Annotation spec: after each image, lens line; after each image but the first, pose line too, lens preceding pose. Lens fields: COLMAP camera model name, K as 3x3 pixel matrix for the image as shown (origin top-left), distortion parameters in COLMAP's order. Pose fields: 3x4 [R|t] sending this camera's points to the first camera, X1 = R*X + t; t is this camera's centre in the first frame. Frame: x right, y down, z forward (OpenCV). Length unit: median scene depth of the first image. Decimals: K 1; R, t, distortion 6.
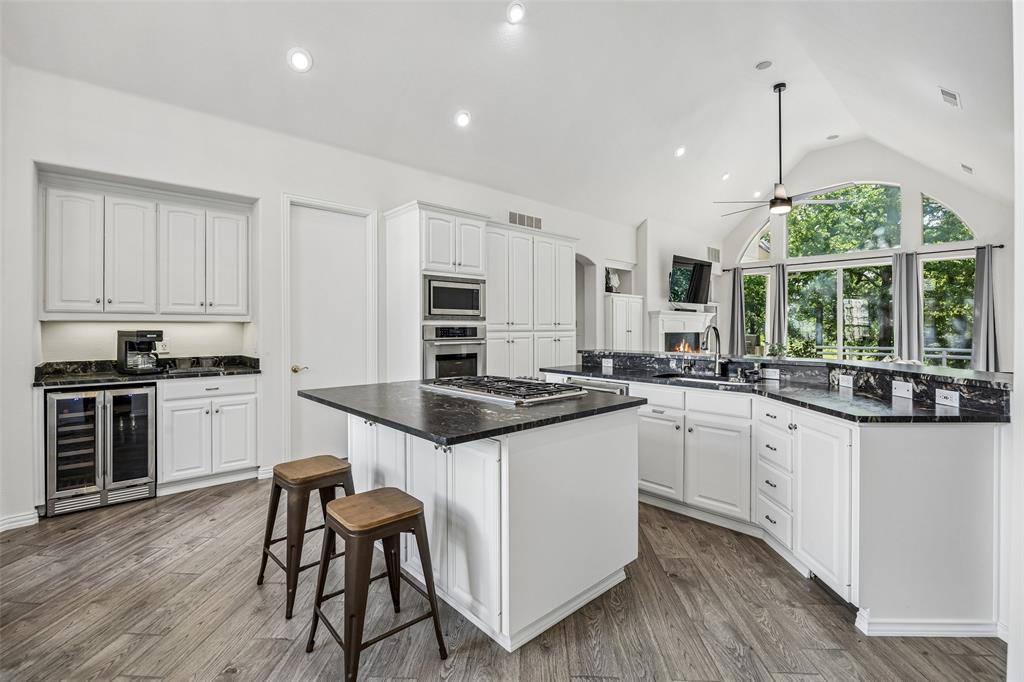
lens RADIAL K [[458.1, 0, 514.4], [0, 458.1, 330.3], [0, 0, 1]] dist [-0.002823, -0.000404]
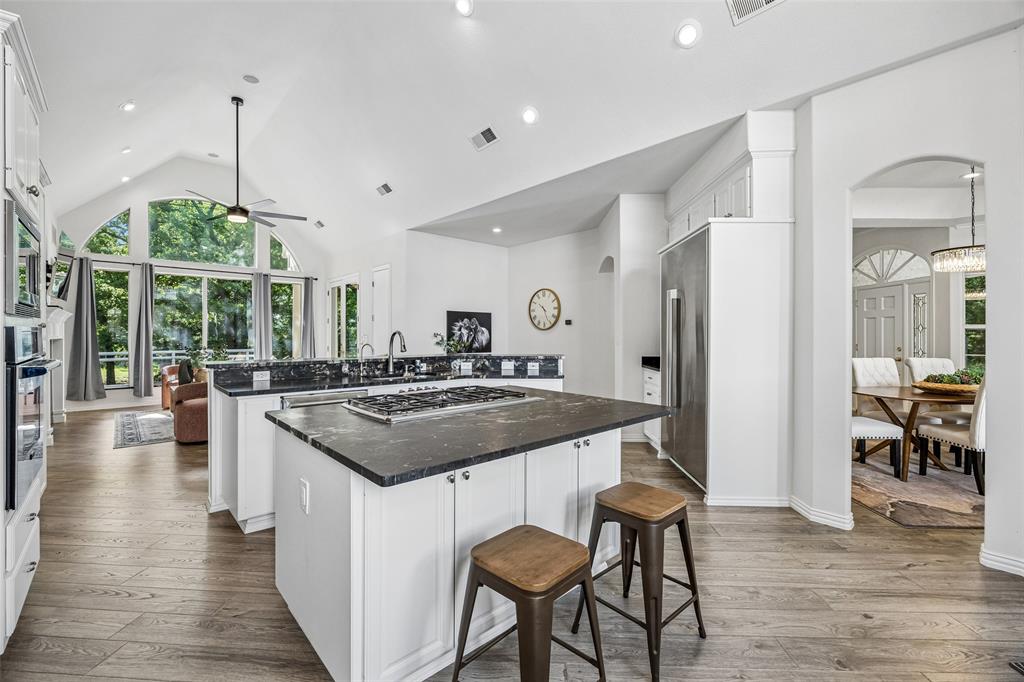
lens RADIAL K [[436.3, 0, 508.3], [0, 436.3, 333.4], [0, 0, 1]] dist [-0.015131, -0.000071]
pose [[0.019920, 0.000285, 0.999802, -0.338450], [0.003273, 0.999995, -0.000350, -0.002280], [-0.999796, 0.003279, 0.019918, 0.322983]]
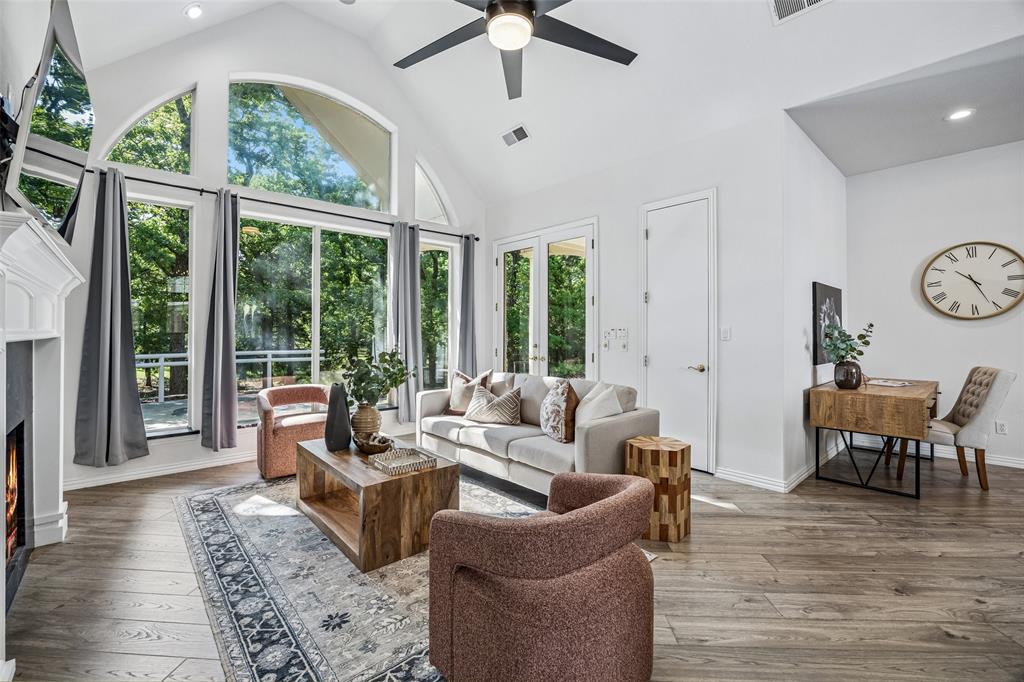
lens RADIAL K [[436.3, 0, 508.3], [0, 436.3, 333.4], [0, 0, 1]] dist [-0.015131, -0.000071]
pose [[0.027292, -0.006721, 0.999605, 0.171694], [0.004513, 0.999968, 0.006601, 0.000681], [-0.999617, 0.004331, 0.027321, 0.870005]]
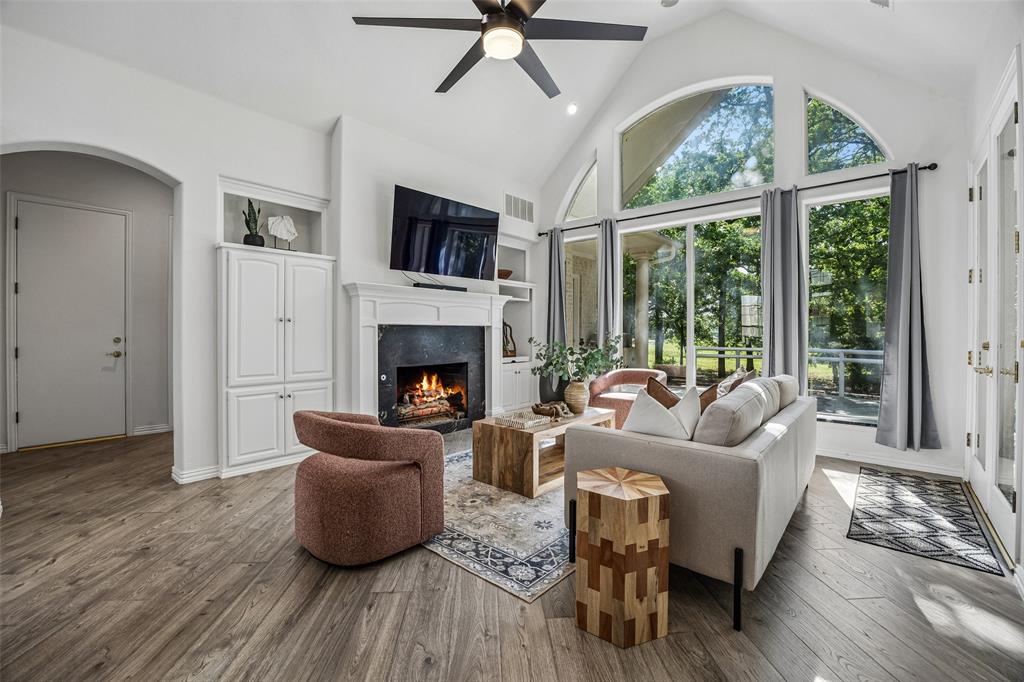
lens RADIAL K [[436.3, 0, 508.3], [0, 436.3, 333.4], [0, 0, 1]] dist [-0.015131, -0.000071]
pose [[0.995271, 0.002012, 0.097118, 0.477845], [-0.002188, 0.999996, 0.001708, 0.017023], [-0.097114, -0.001912, 0.995271, 0.504075]]
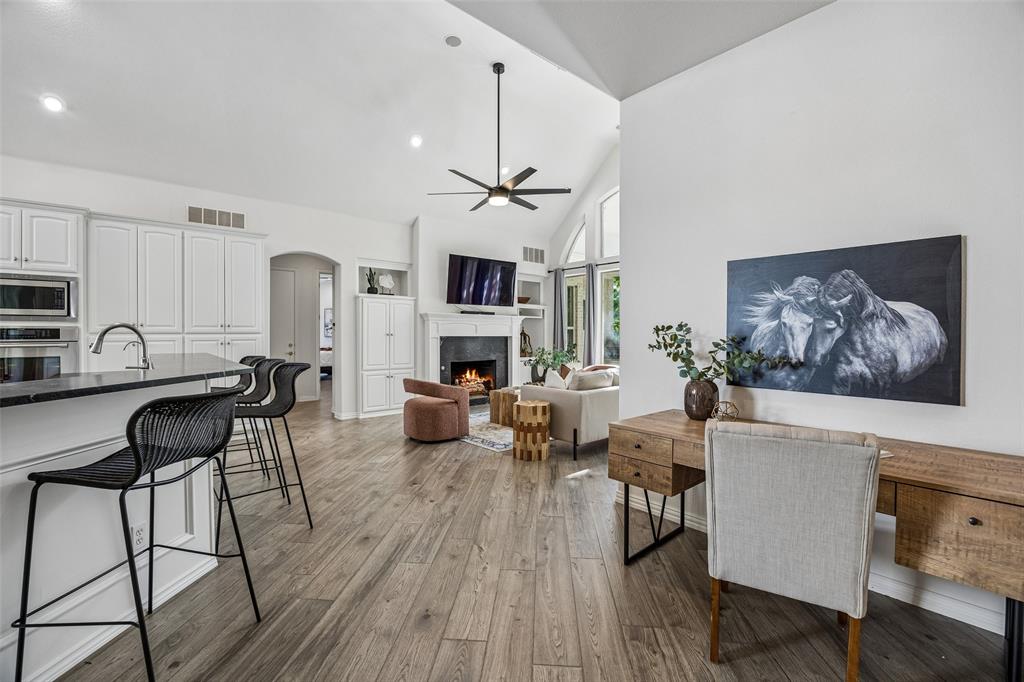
lens RADIAL K [[436.3, 0, 508.3], [0, 436.3, 333.4], [0, 0, 1]] dist [-0.015131, -0.000071]
pose [[0.999261, 0.000364, -0.038446, 0.555485], [-0.000591, 0.999982, -0.005892, 0.004992], [0.038443, 0.005911, 0.999243, 0.113314]]
